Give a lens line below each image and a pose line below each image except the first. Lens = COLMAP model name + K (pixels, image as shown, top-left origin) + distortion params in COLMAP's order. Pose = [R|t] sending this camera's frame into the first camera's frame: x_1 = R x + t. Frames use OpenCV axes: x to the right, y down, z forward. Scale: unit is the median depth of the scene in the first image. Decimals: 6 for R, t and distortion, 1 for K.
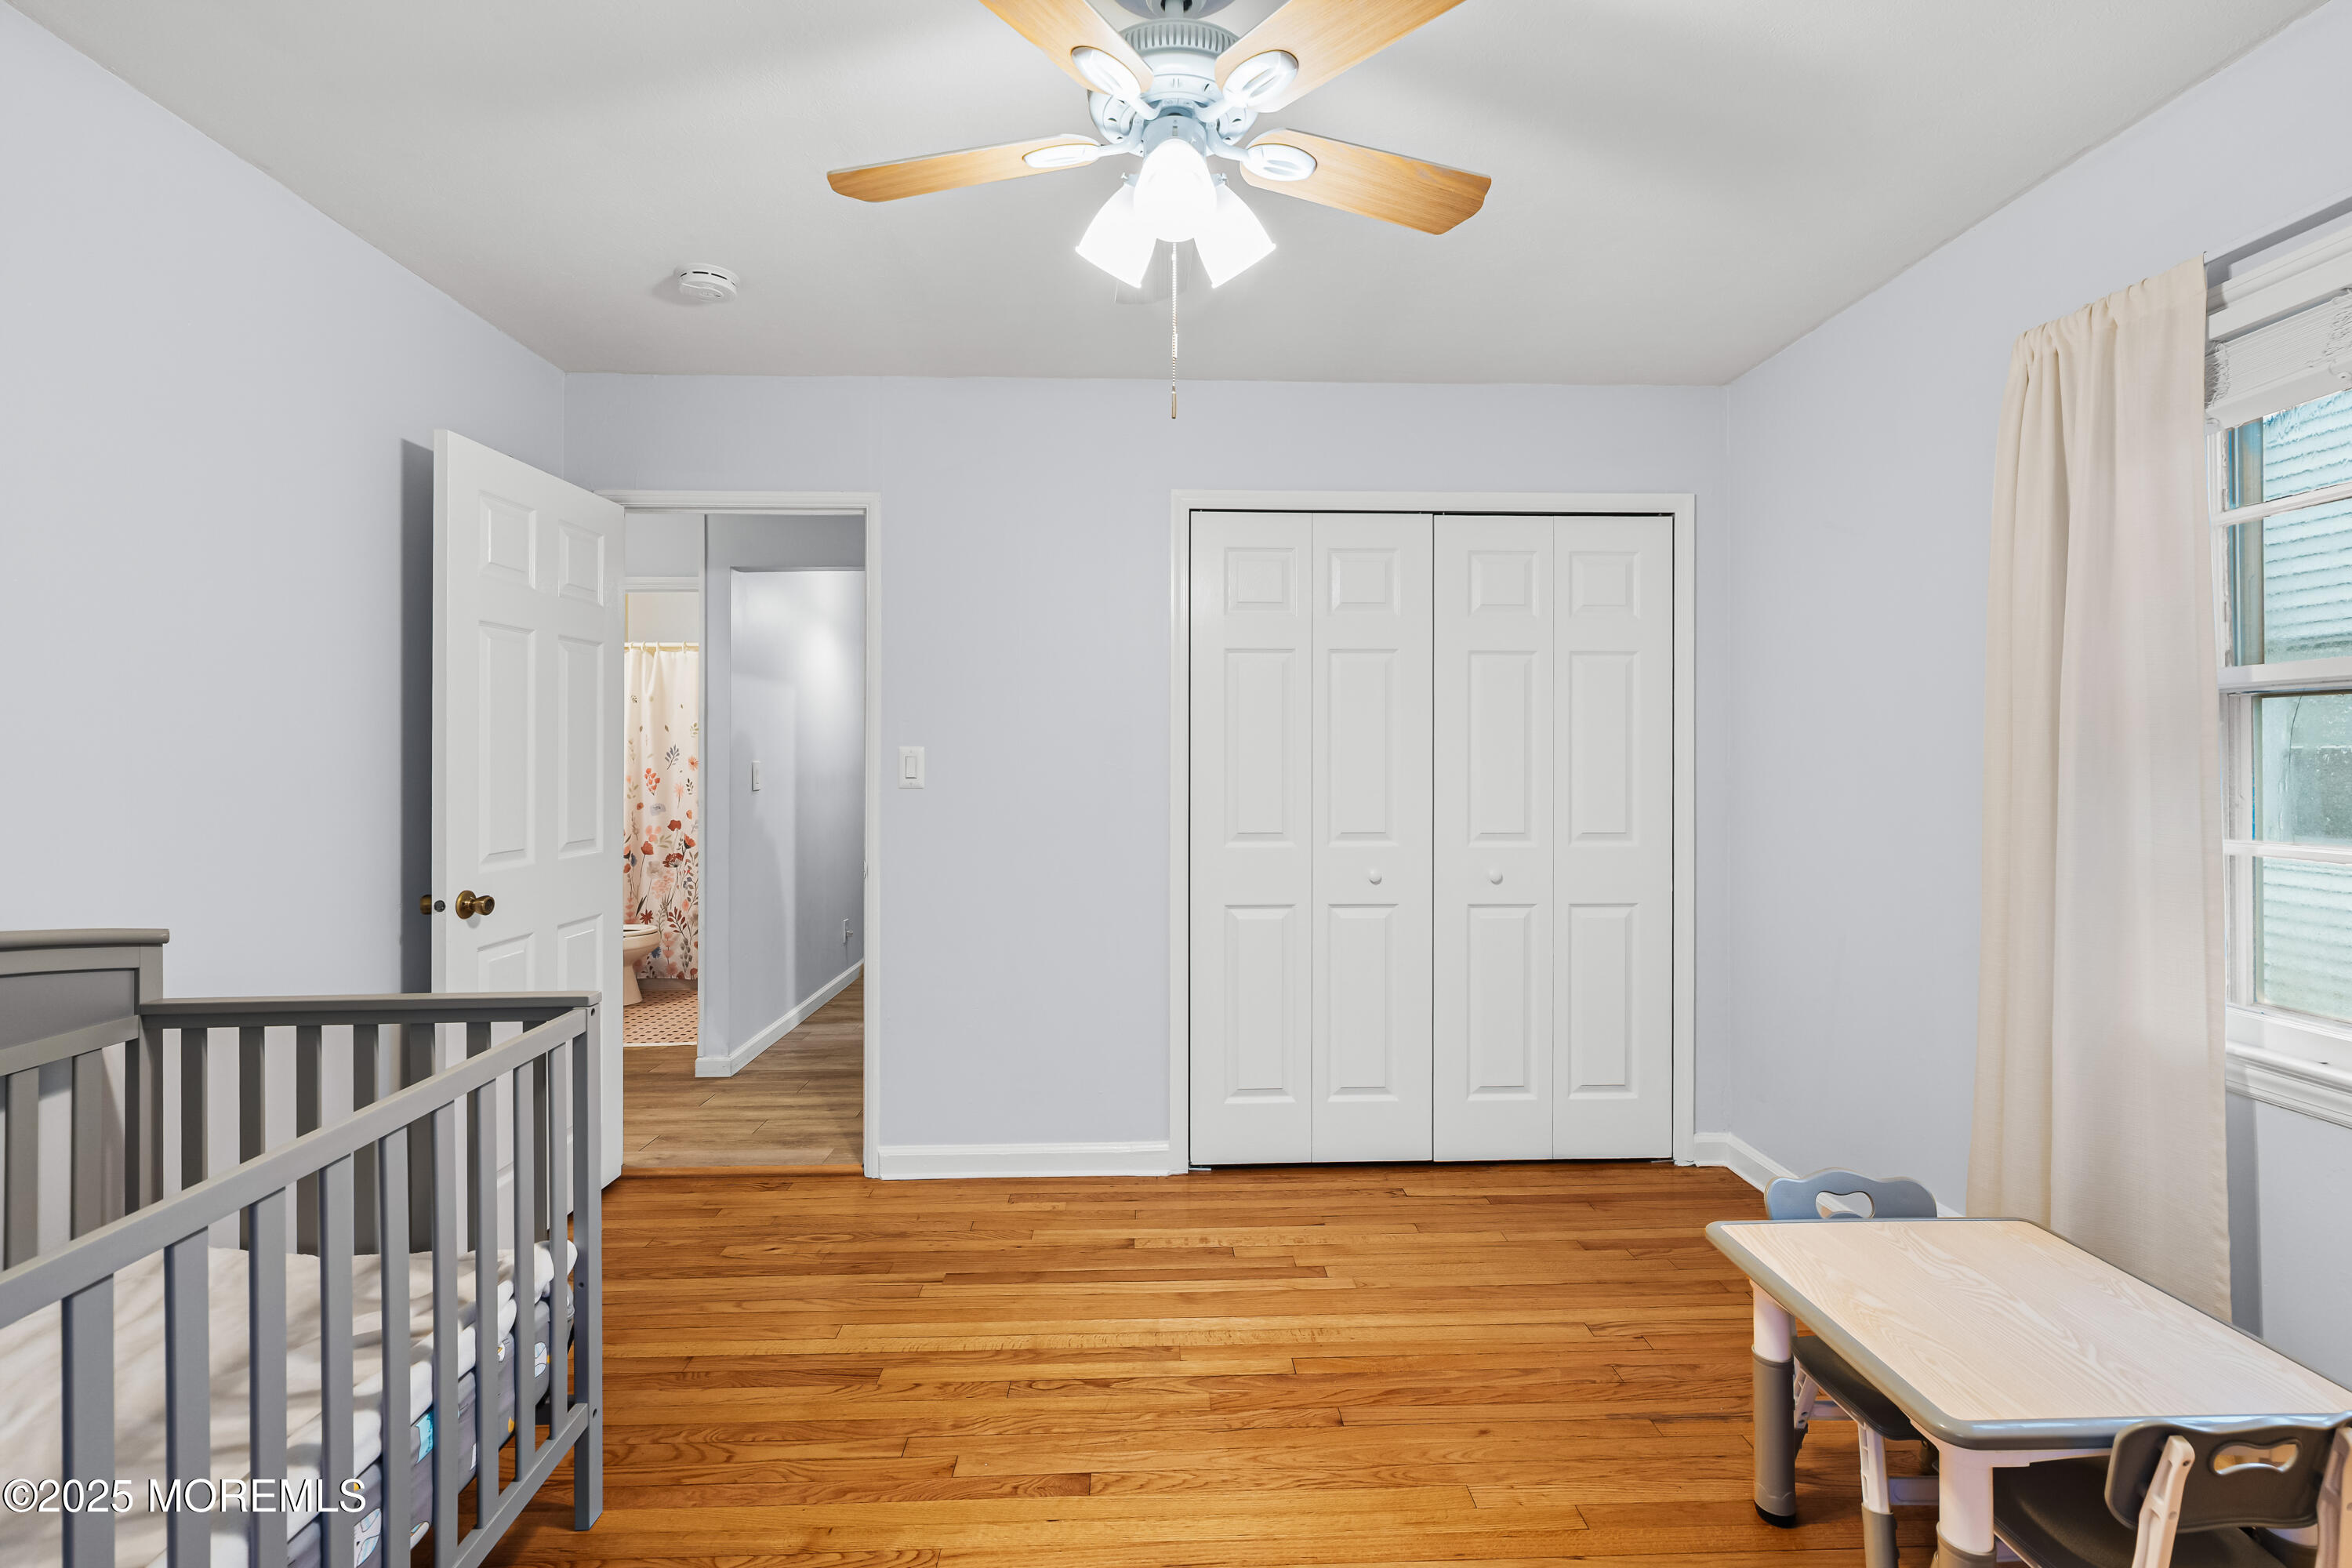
lens RADIAL K [[1062.6, 0, 1170.4], [0, 1062.6, 764.9], [0, 0, 1]] dist [-0.008608, 0.002442]
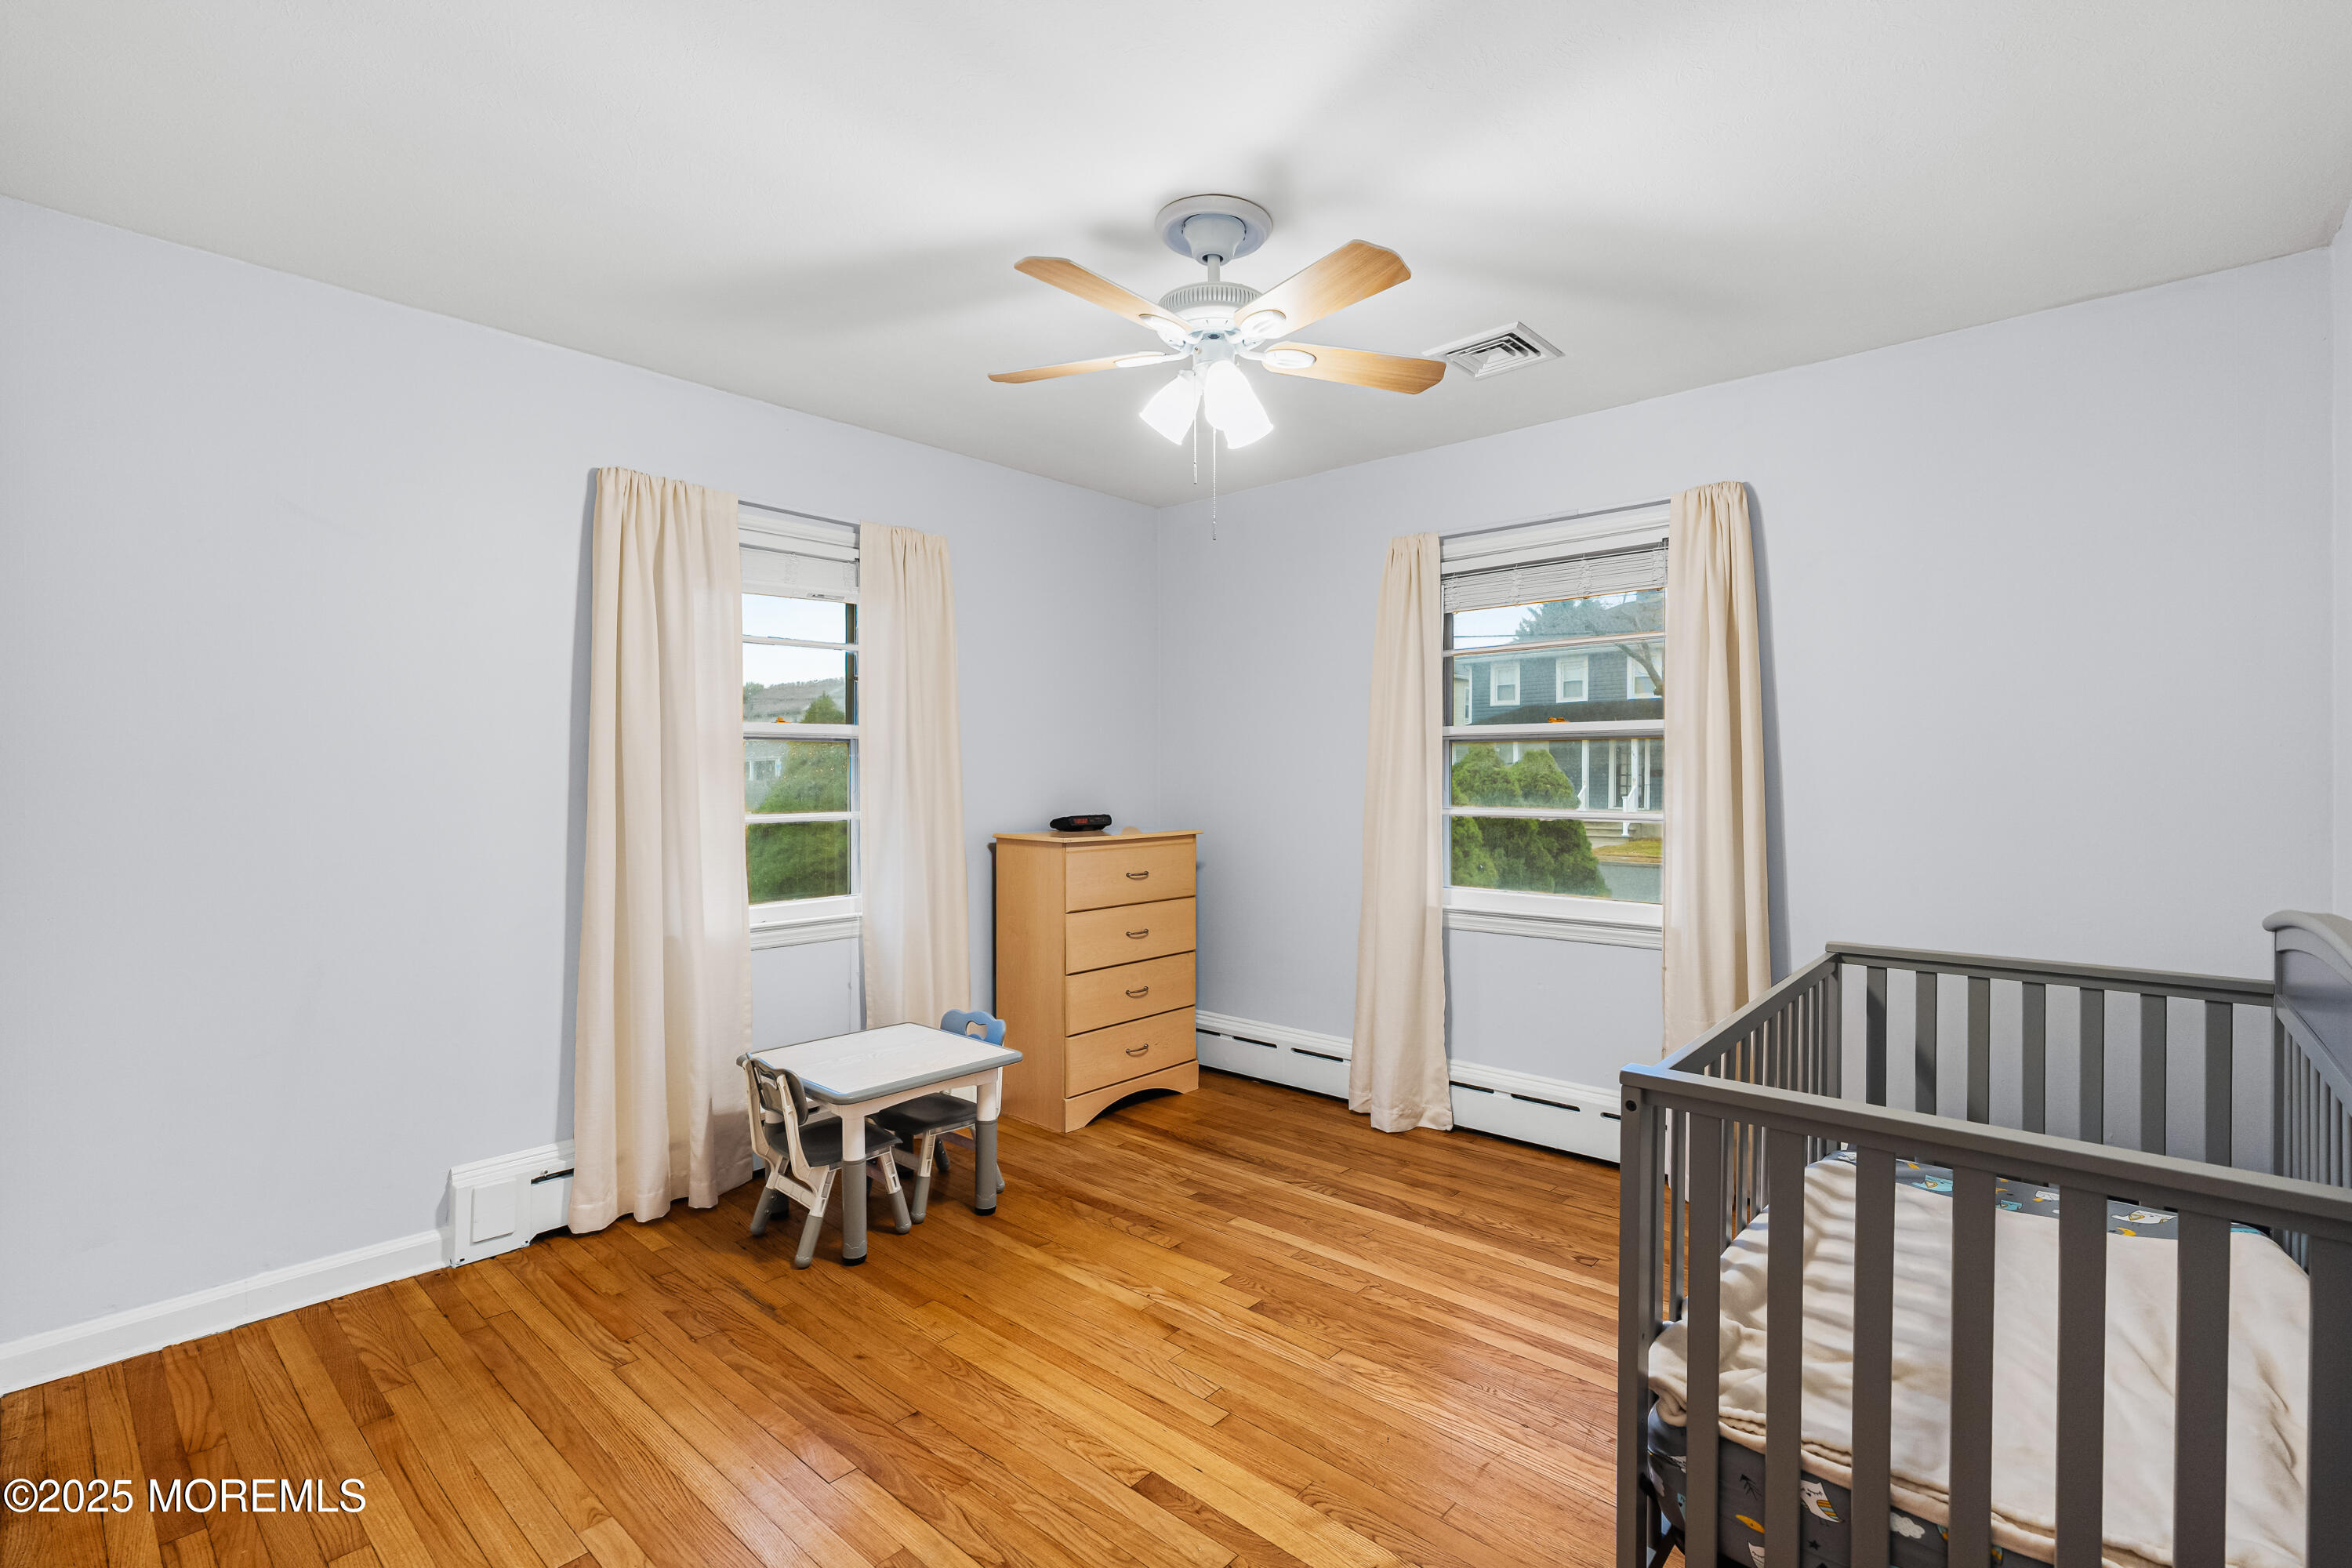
lens RADIAL K [[1062.6, 0, 1173.5], [0, 1062.6, 785.1], [0, 0, 1]] dist [-0.008608, 0.002442]
pose [[-0.725390, -0.002979, 0.688331, -0.725216], [0.002378, 0.999974, 0.006833, -0.002554], [-0.688334, 0.006593, -0.725364, 1.549547]]
